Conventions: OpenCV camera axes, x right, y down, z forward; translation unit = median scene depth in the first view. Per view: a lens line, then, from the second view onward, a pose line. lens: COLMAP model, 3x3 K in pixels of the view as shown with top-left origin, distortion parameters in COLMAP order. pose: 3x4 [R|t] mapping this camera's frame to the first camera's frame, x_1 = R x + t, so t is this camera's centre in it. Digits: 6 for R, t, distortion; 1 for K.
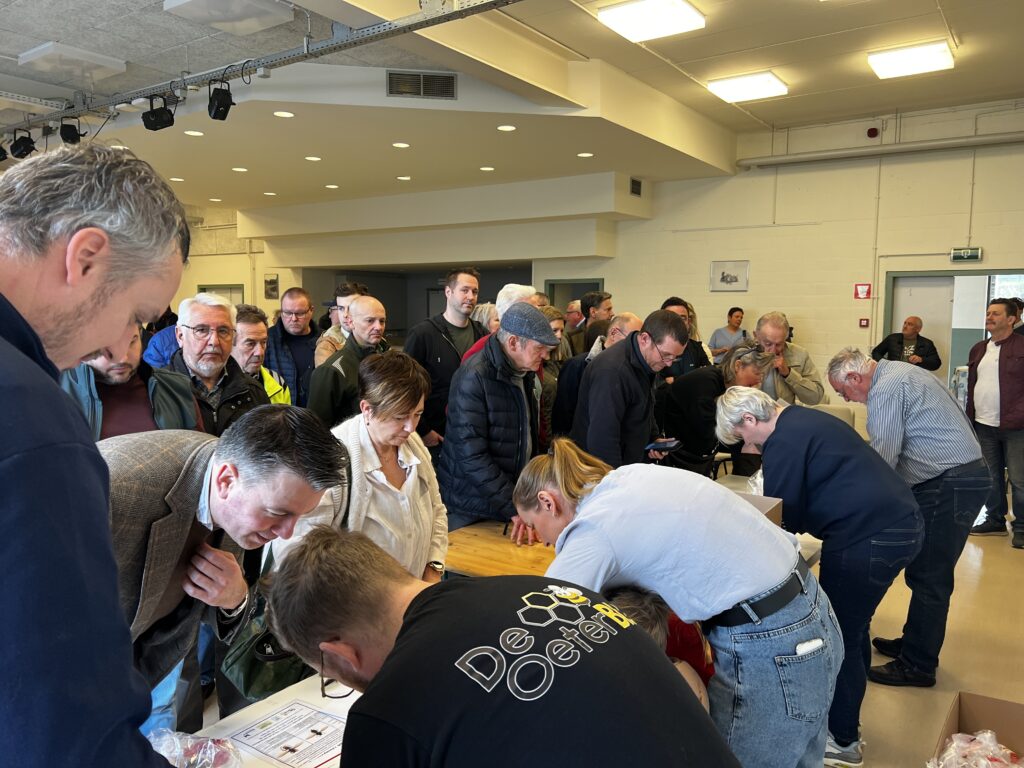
lens RADIAL K [[779.2, 0, 515.7], [0, 779.2, 385.3], [0, 0, 1]] dist [0.046782, -0.049754]
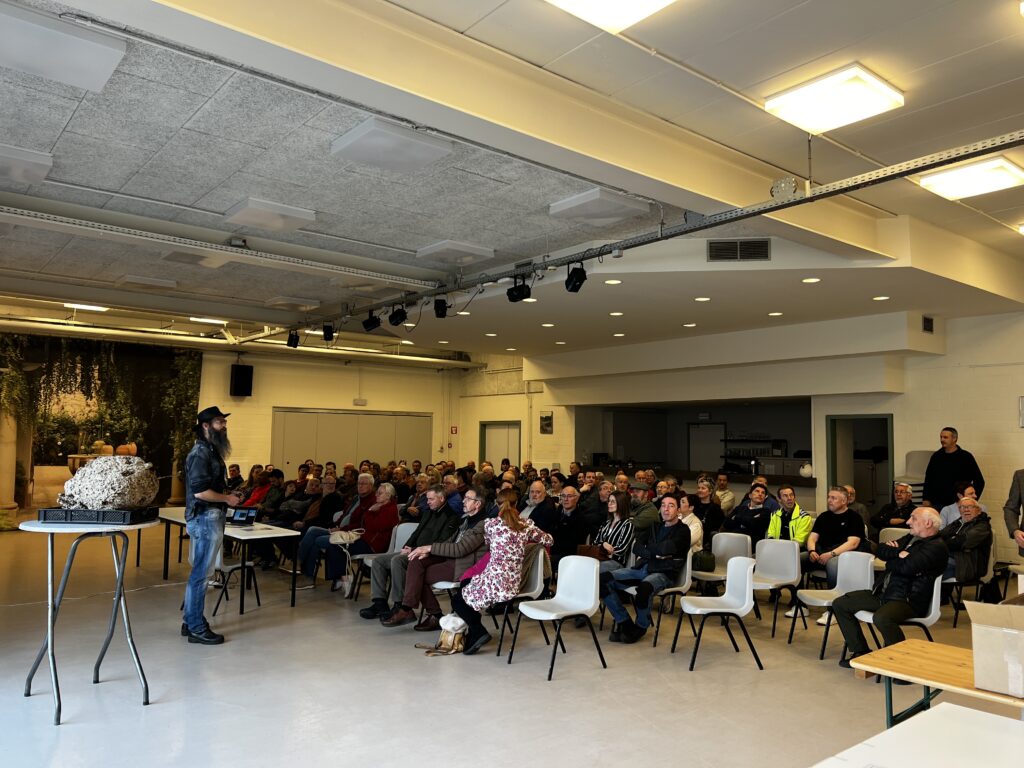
lens RADIAL K [[779.2, 0, 516.8], [0, 779.2, 391.1], [0, 0, 1]] dist [0.046782, -0.049754]
pose [[0.964204, -0.018051, -0.264546, -0.124558], [-0.024196, 0.987528, -0.155571, 0.003308], [0.264055, 0.156403, 0.951742, -0.126185]]
